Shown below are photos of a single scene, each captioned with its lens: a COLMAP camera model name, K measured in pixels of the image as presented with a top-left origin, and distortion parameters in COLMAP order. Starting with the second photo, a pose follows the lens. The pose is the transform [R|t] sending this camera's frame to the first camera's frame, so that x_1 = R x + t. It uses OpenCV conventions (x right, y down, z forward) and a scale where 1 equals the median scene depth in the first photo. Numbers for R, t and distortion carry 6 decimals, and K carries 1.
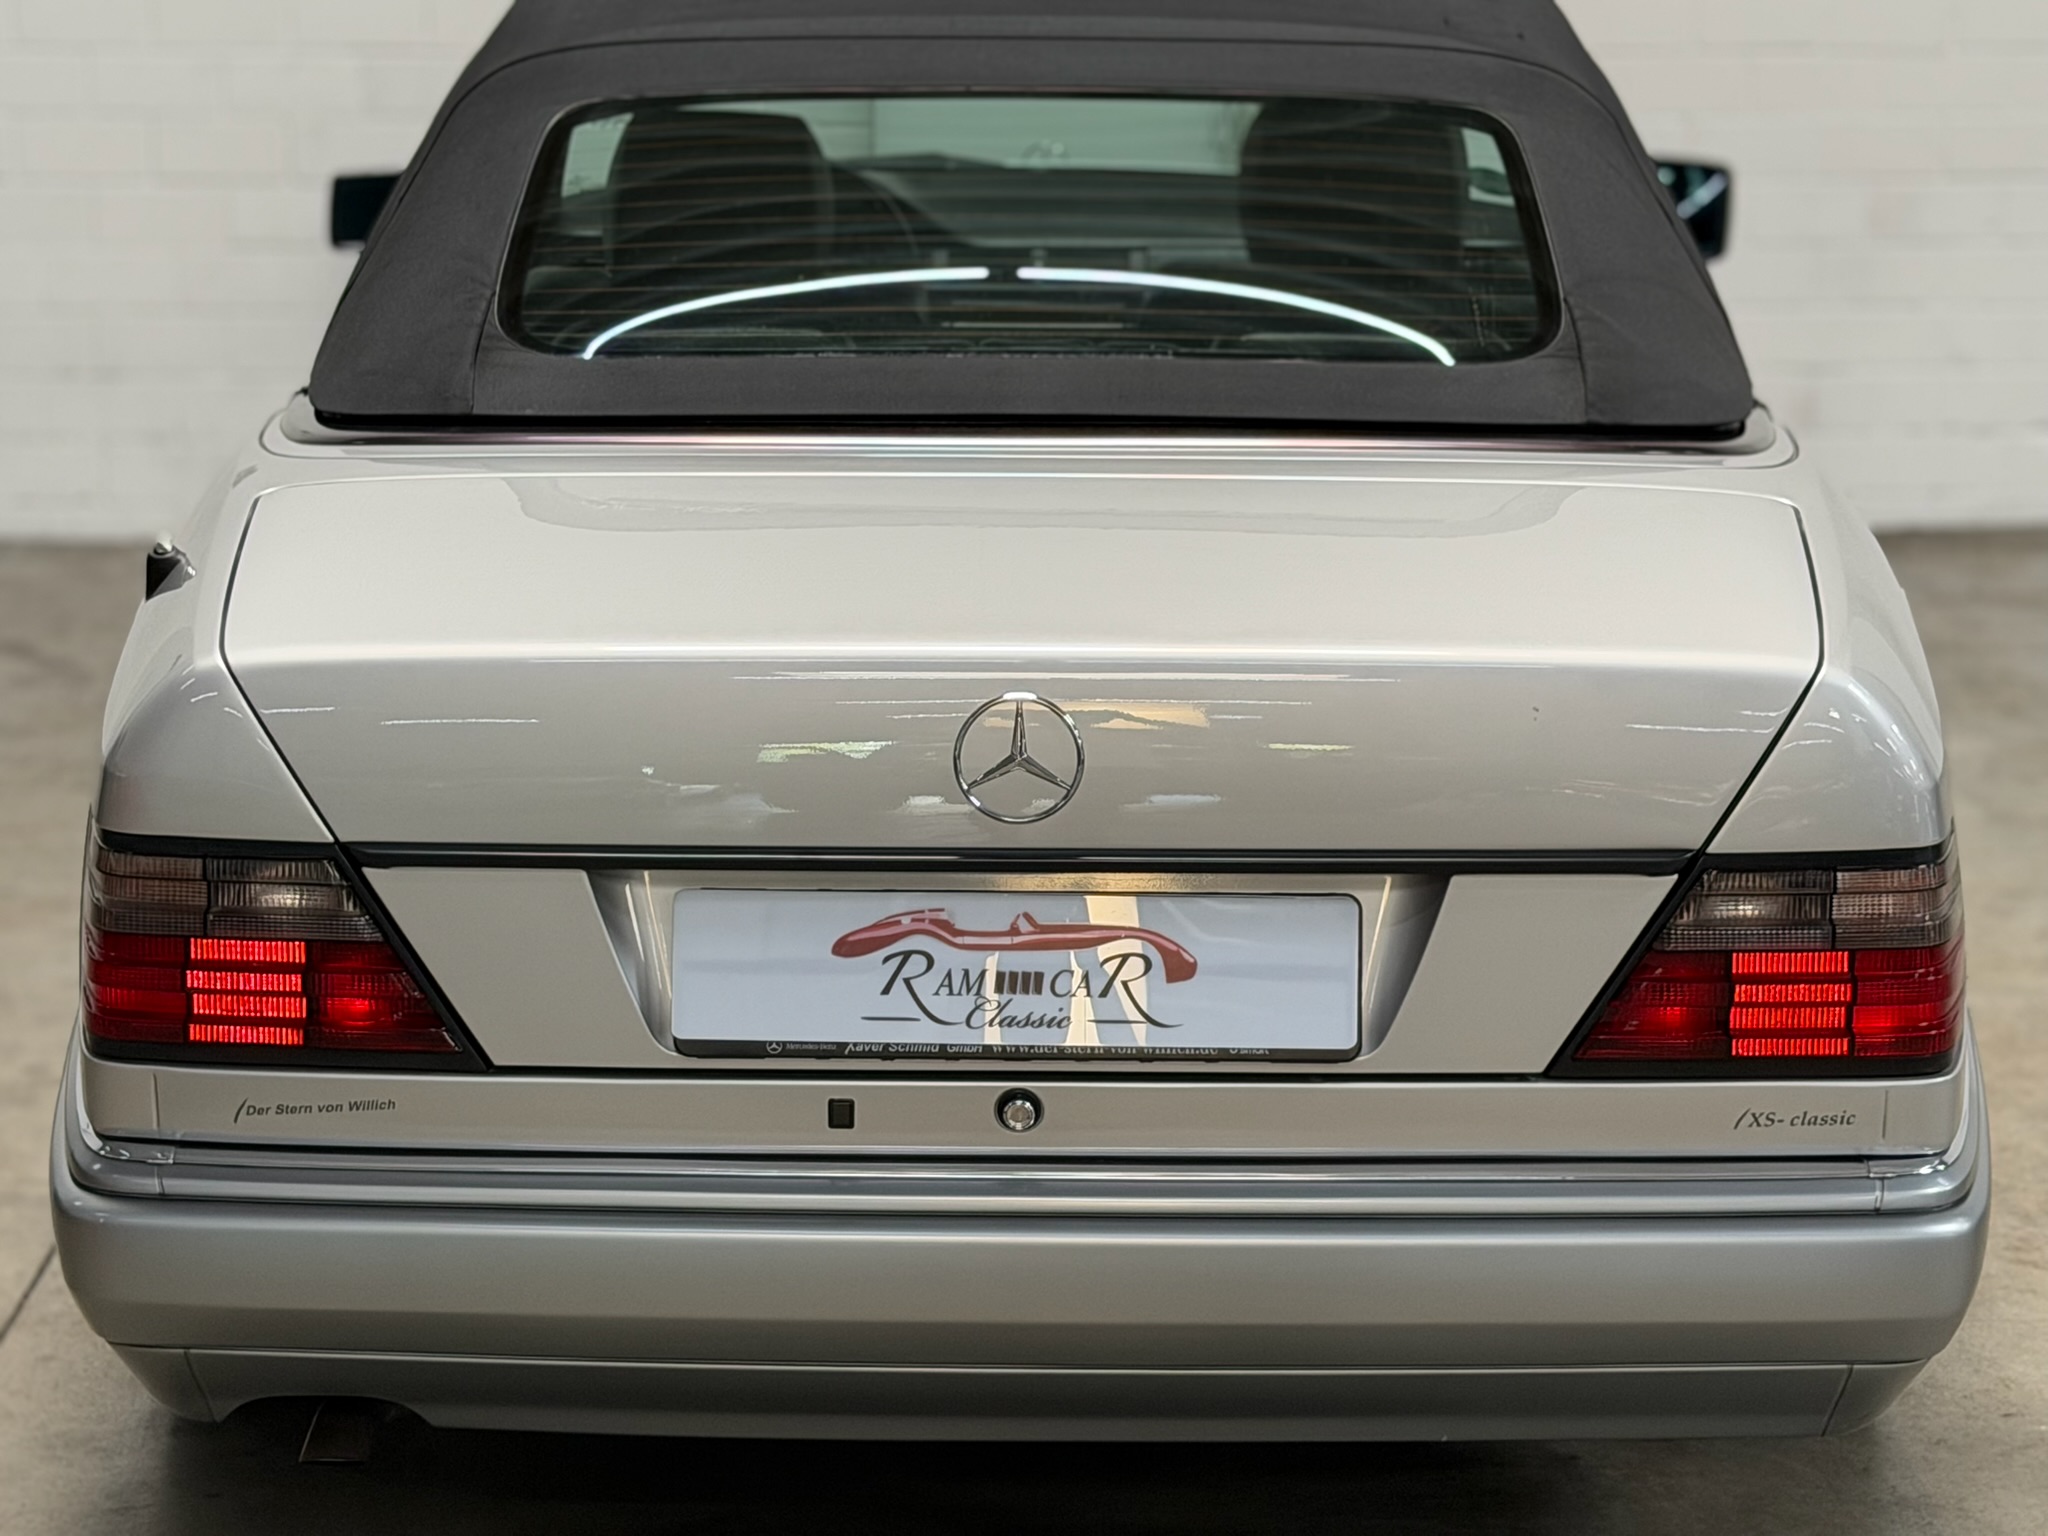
lens RADIAL K [[4605.7, 0, 1024.0], [0, 4605.7, 768.0], [0, 0, 1]] dist [0.139891, 0.099656]
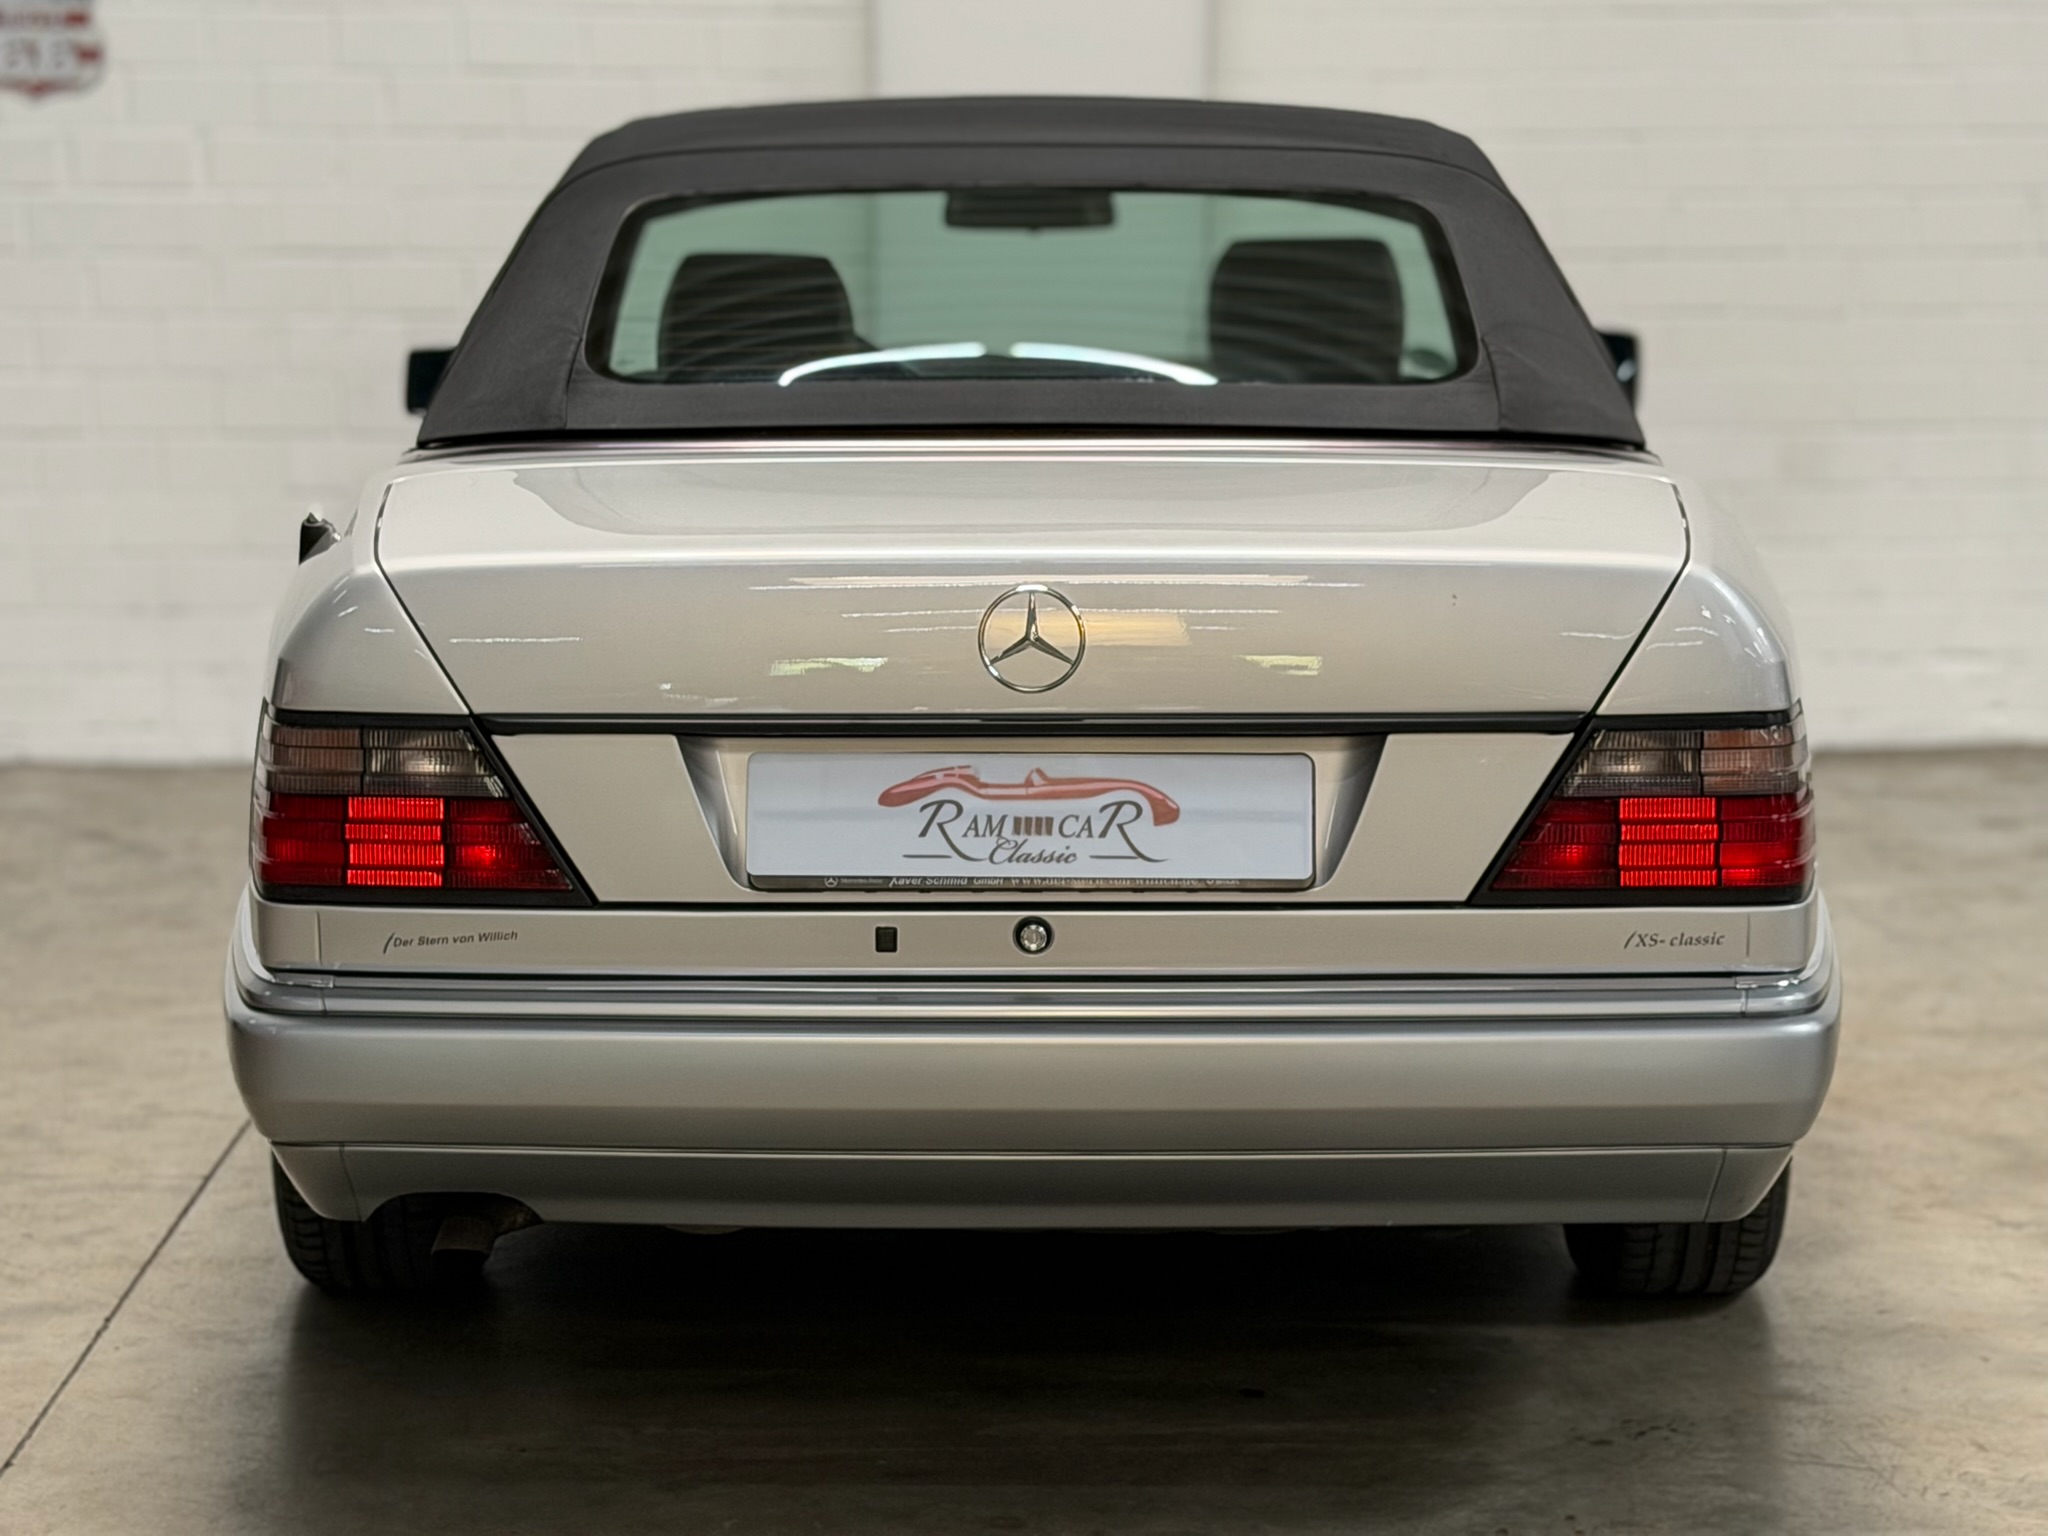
lens RADIAL K [[4605.7, 0, 1024.0], [0, 4605.7, 768.0], [0, 0, 1]] dist [0.139891, 0.099656]
pose [[0.999960, -0.006160, 0.006491, -0.011152], [0.006758, 0.995313, -0.096465, 0.147800], [-0.005866, 0.096505, 0.995315, -0.207922]]
